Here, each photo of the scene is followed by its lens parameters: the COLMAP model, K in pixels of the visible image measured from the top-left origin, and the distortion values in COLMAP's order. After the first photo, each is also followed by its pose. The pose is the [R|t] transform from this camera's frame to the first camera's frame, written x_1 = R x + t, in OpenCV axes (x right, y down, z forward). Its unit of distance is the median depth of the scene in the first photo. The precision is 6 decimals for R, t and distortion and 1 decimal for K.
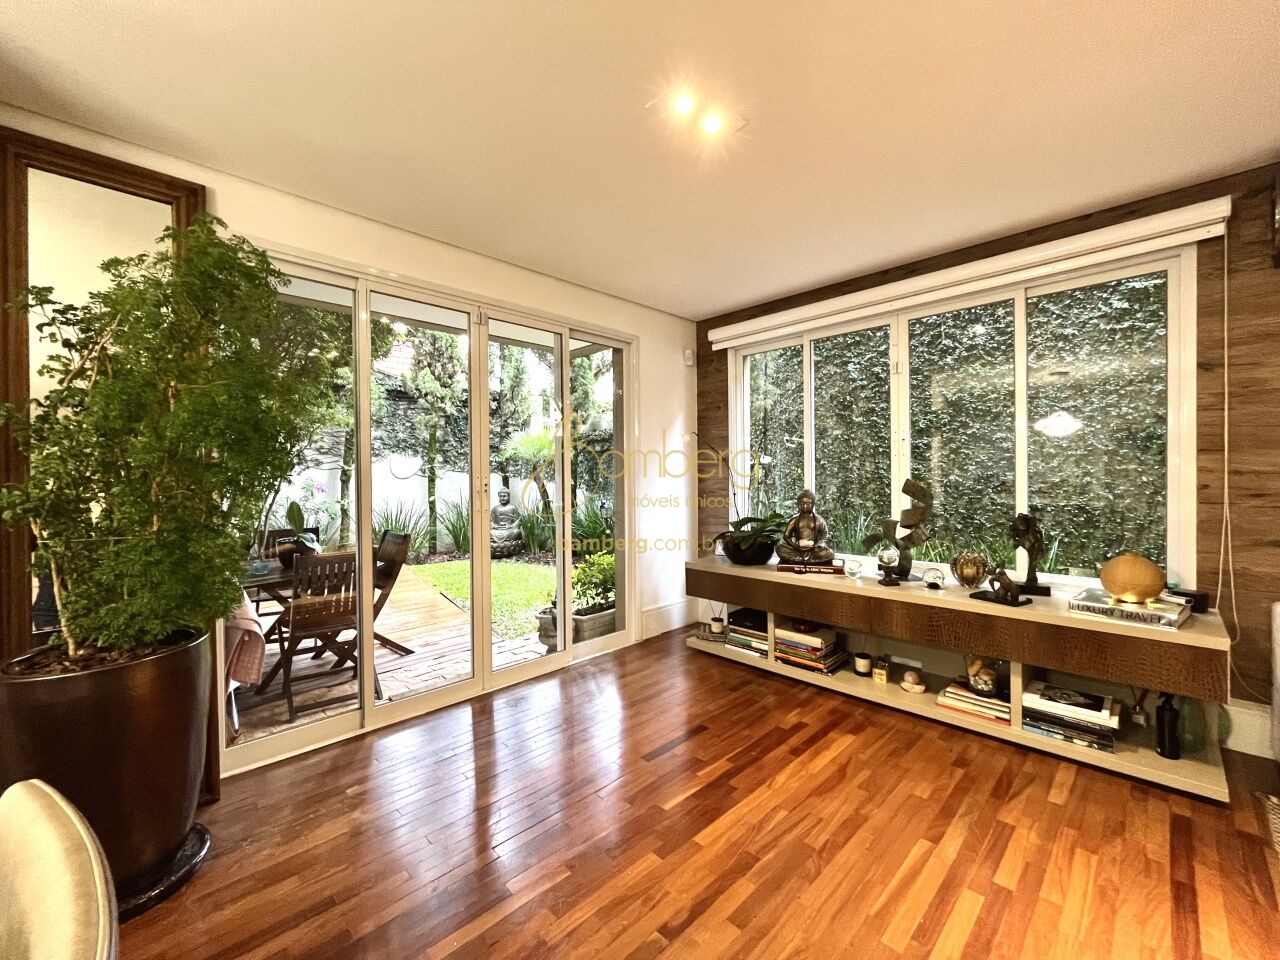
lens RADIAL K [[523.4, 0, 635.7], [0, 523.4, 479.3], [0, 0, 1]] dist [-0.002734, 0.000117]
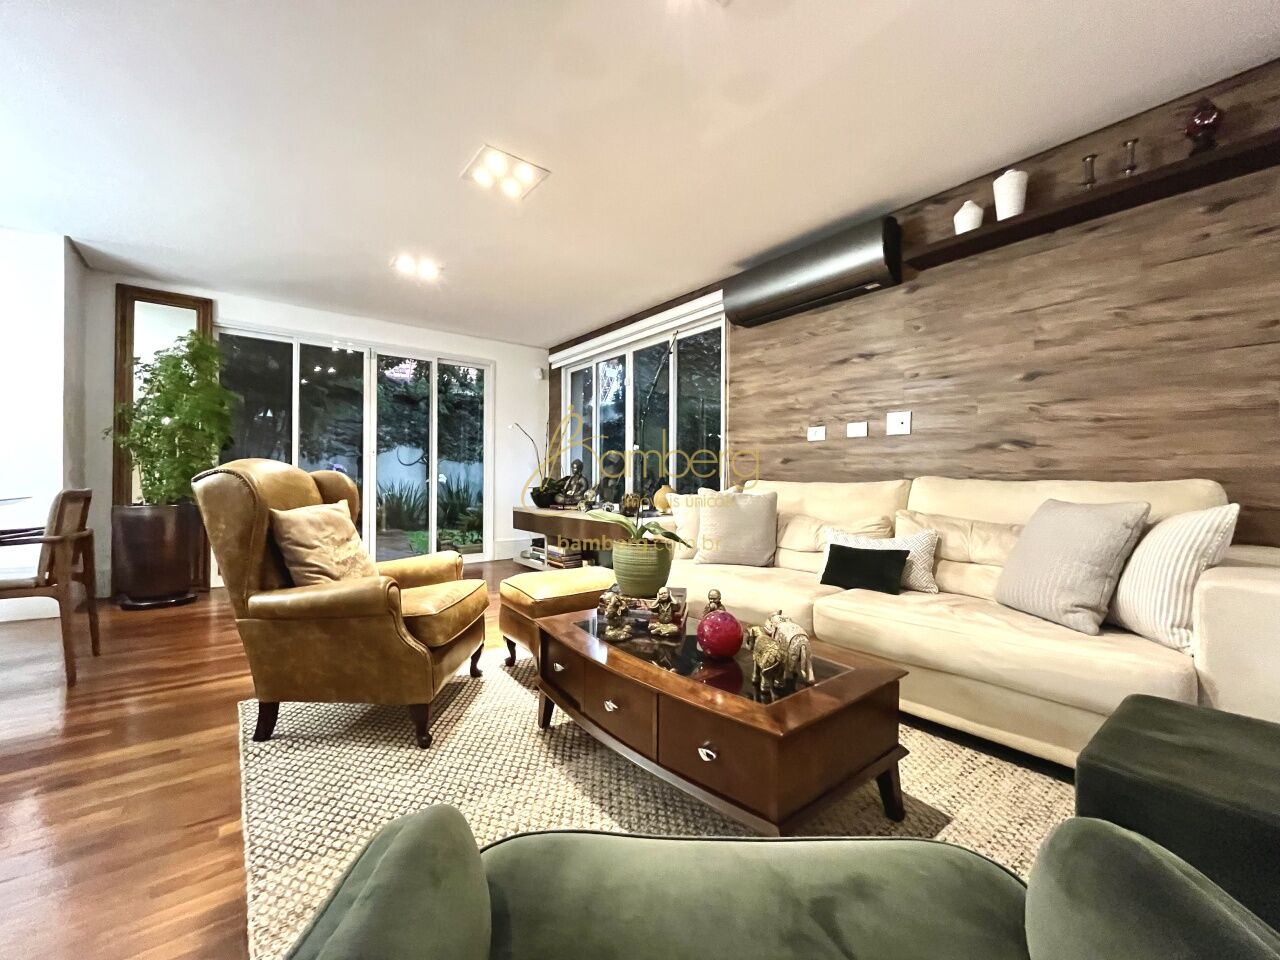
lens RADIAL K [[517.2, 0, 640.0], [0, 517.2, 480.0], [0, 0, 1]] dist [-0.021351, -0.000102]
pose [[0.994814, 0.016236, -0.100409, 0.704591], [-0.016616, 0.999858, -0.002948, 0.087006], [0.100346, 0.004601, 0.994942, -0.544156]]
